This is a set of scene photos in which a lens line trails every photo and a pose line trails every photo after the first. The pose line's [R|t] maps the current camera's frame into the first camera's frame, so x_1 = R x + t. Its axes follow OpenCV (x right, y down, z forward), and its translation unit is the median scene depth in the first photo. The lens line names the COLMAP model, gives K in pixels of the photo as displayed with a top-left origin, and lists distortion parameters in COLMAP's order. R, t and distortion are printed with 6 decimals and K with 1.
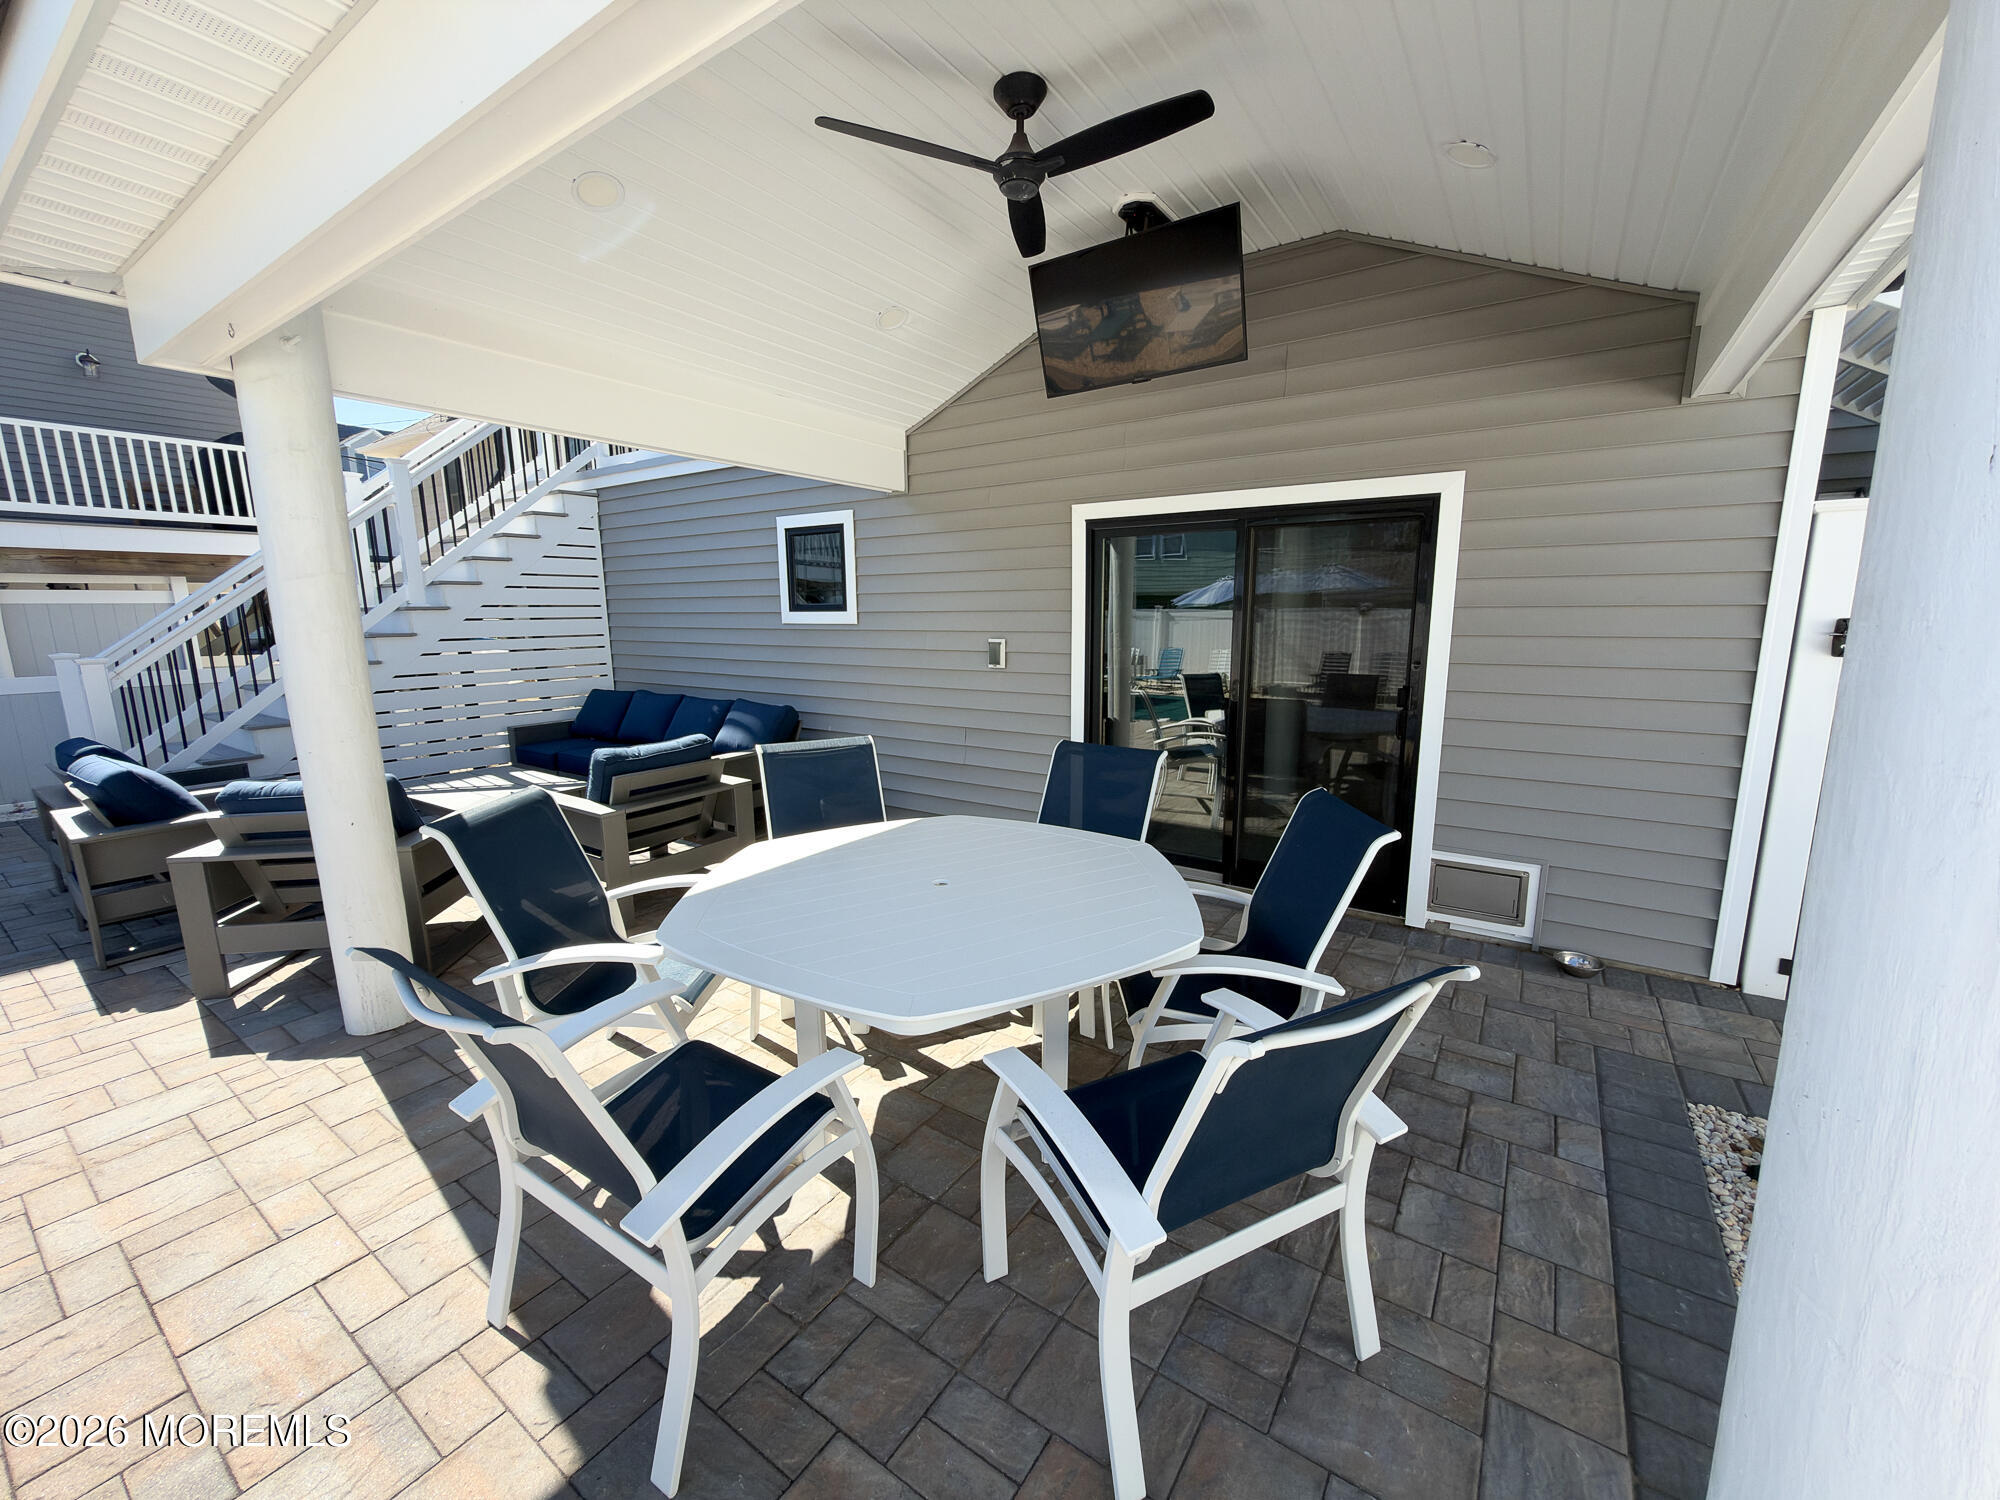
lens RADIAL K [[805.9, 0, 999.2], [0, 805.9, 753.1], [0, 0, 1]] dist [0.000528, 0.000024]
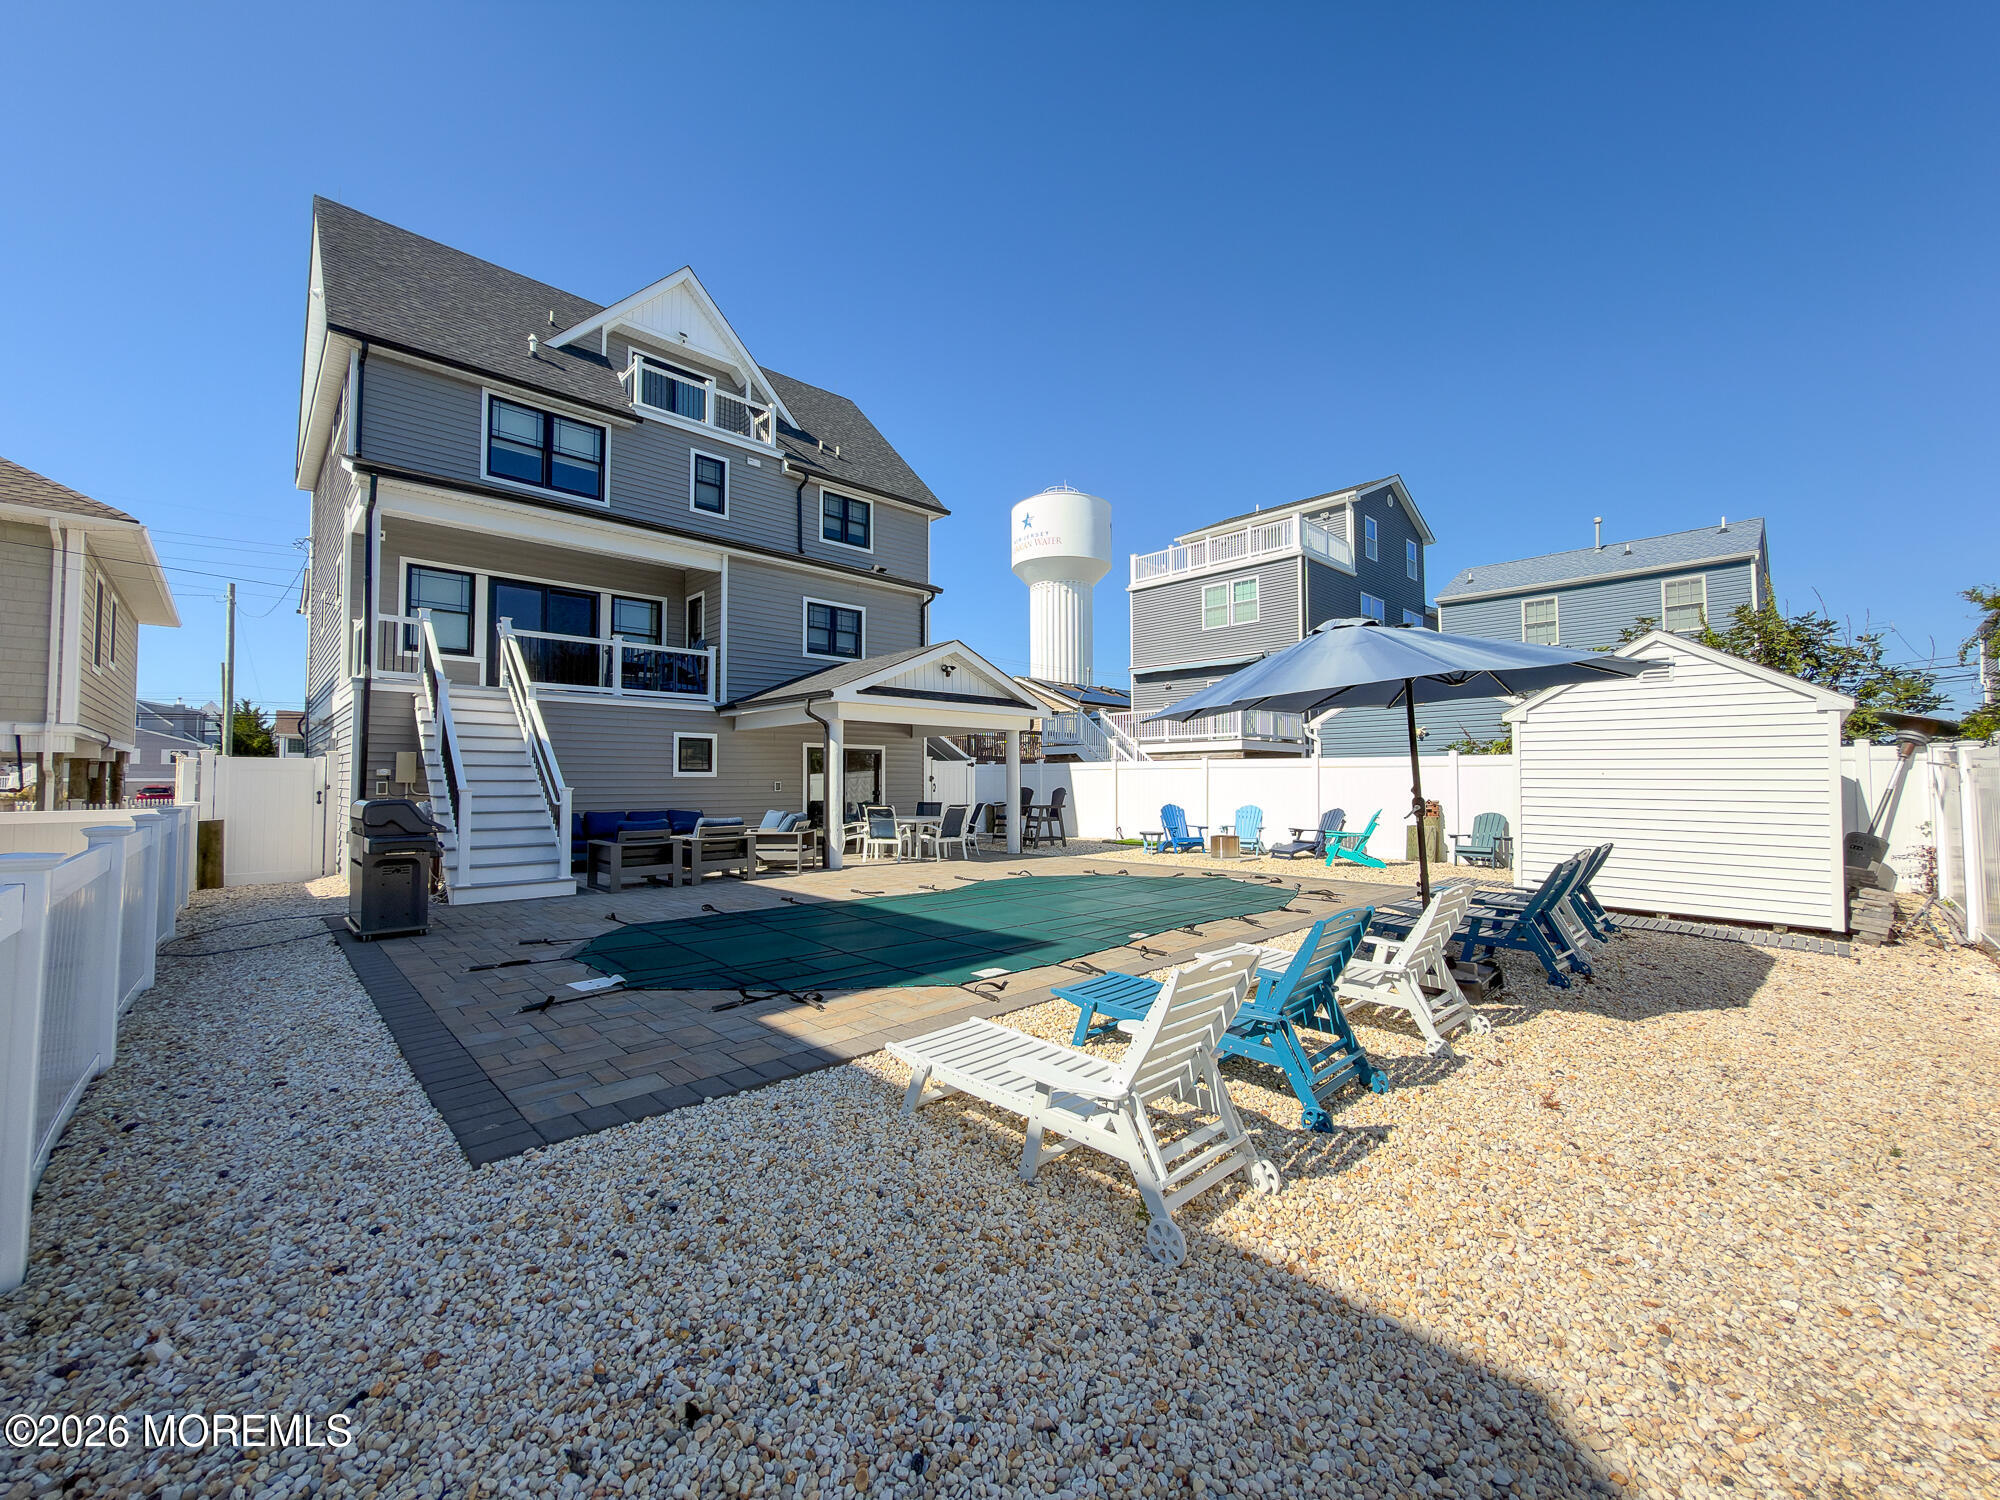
lens RADIAL K [[794.5, 0, 1007.2], [0, 794.5, 752.9], [0, 0, 1]] dist [-0.001810, 0.000205]
pose [[0.202386, 0.042669, 0.978376, -2.434861], [0.172755, 0.981827, -0.078556, 0.118974], [-0.963948, 0.184918, 0.191337, -0.373922]]
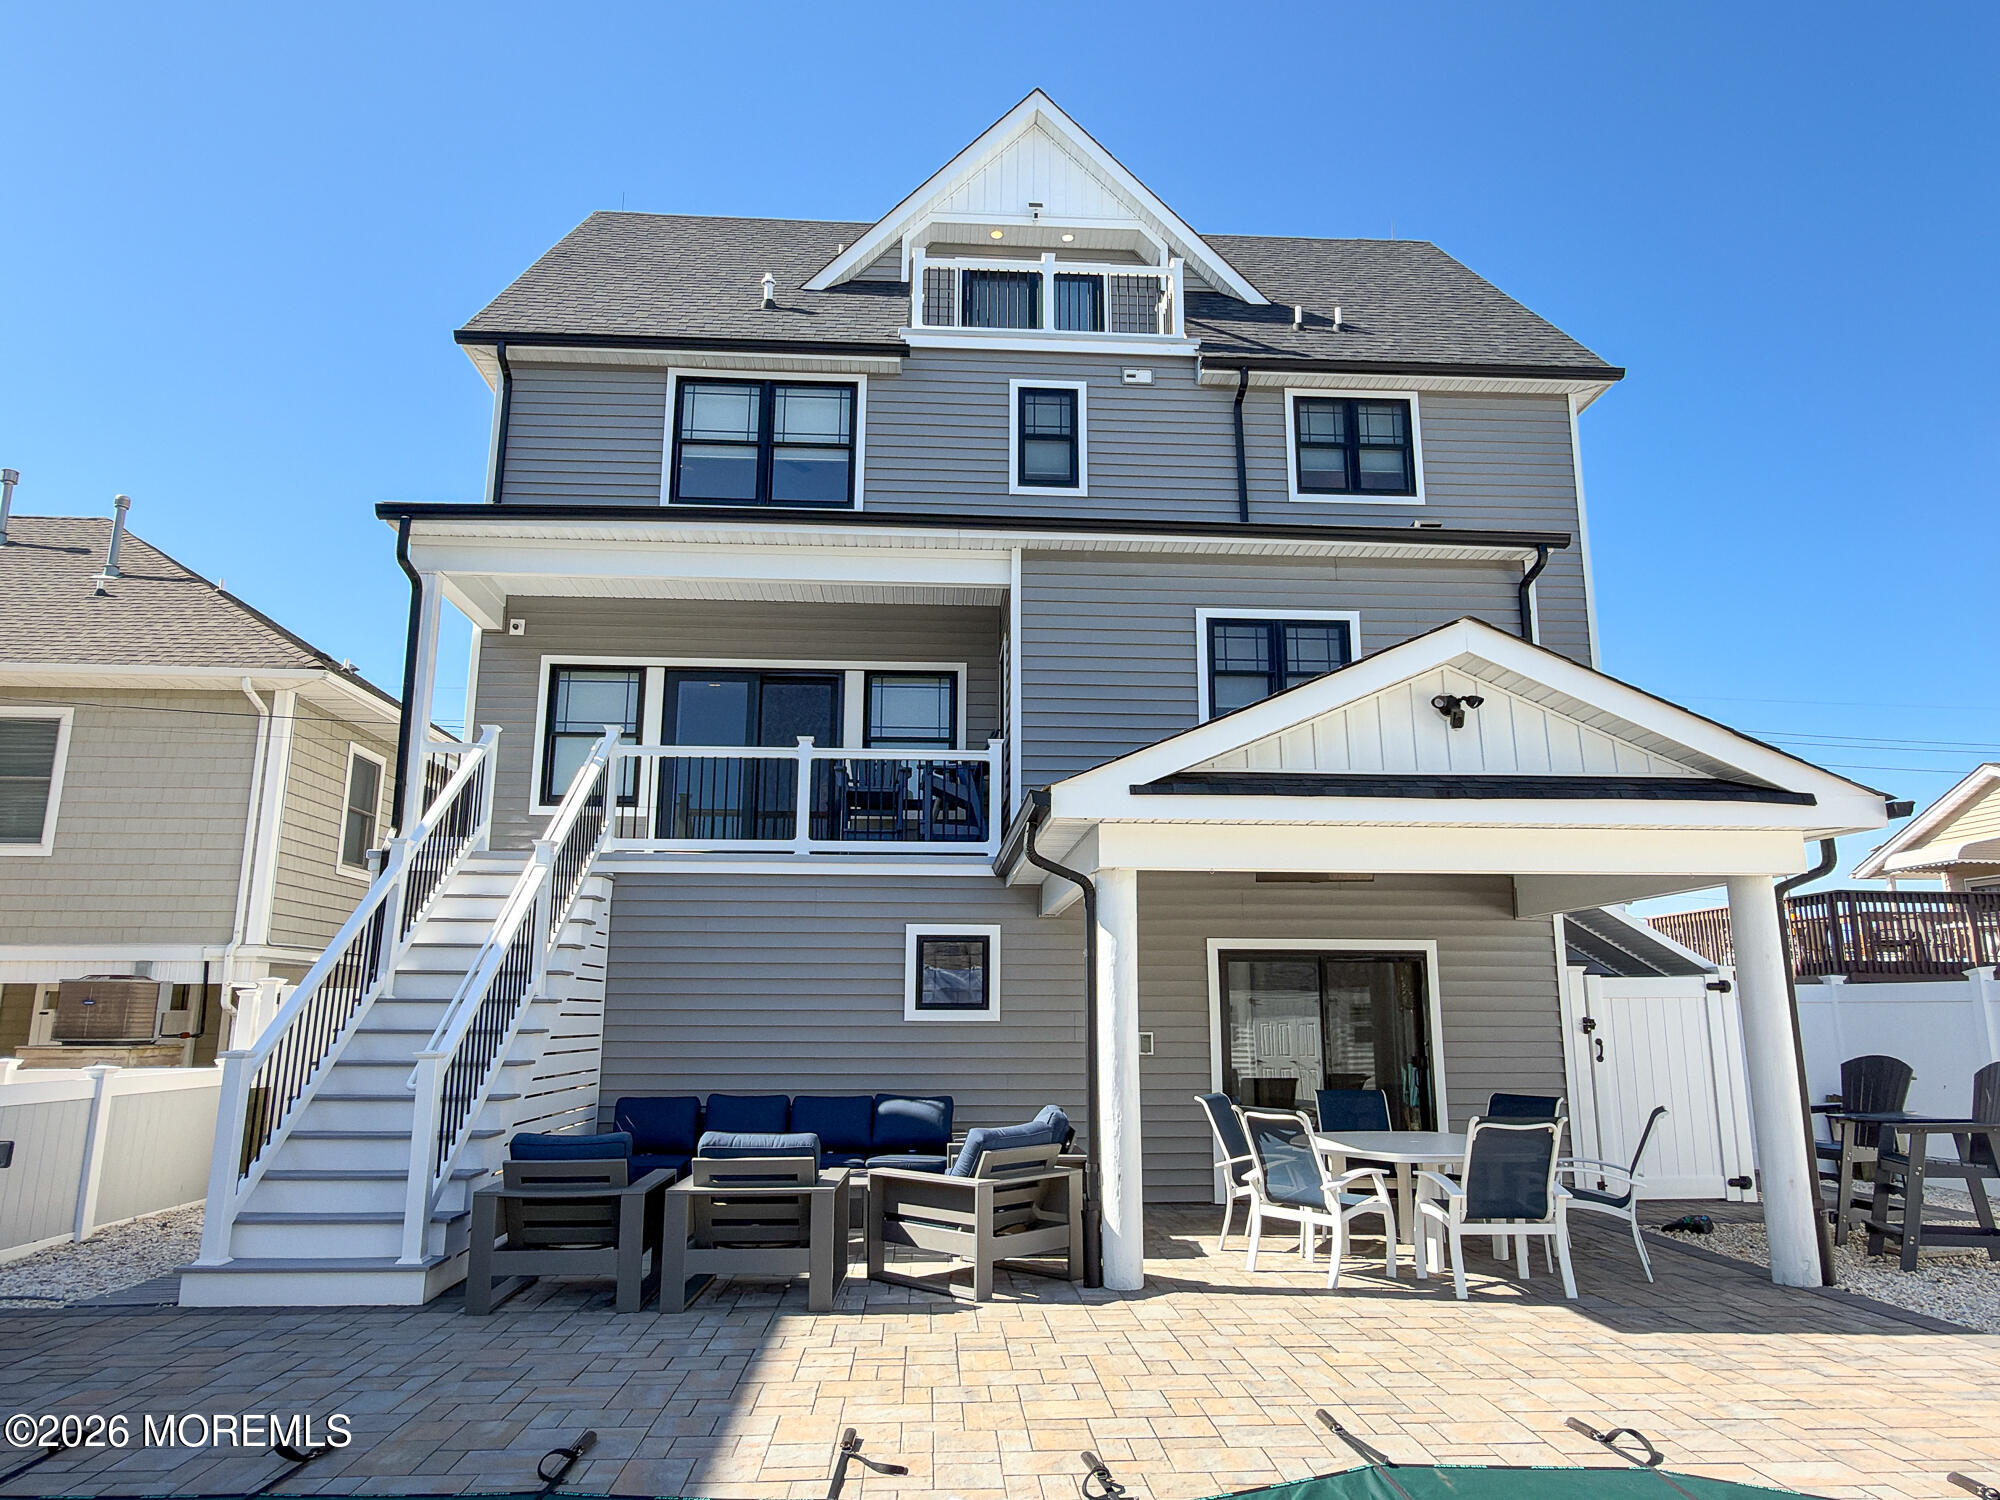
lens RADIAL K [[1273.9, 0, 1009.1], [0, 1273.9, 761.1], [0, 0, 1]] dist [-0.003238, 0.000687]
pose [[0.792173, 0.129476, 0.596404, -1.293966], [0.097833, 0.937658, -0.333507, 0.098668], [-0.602404, 0.322543, 0.730120, -0.452590]]
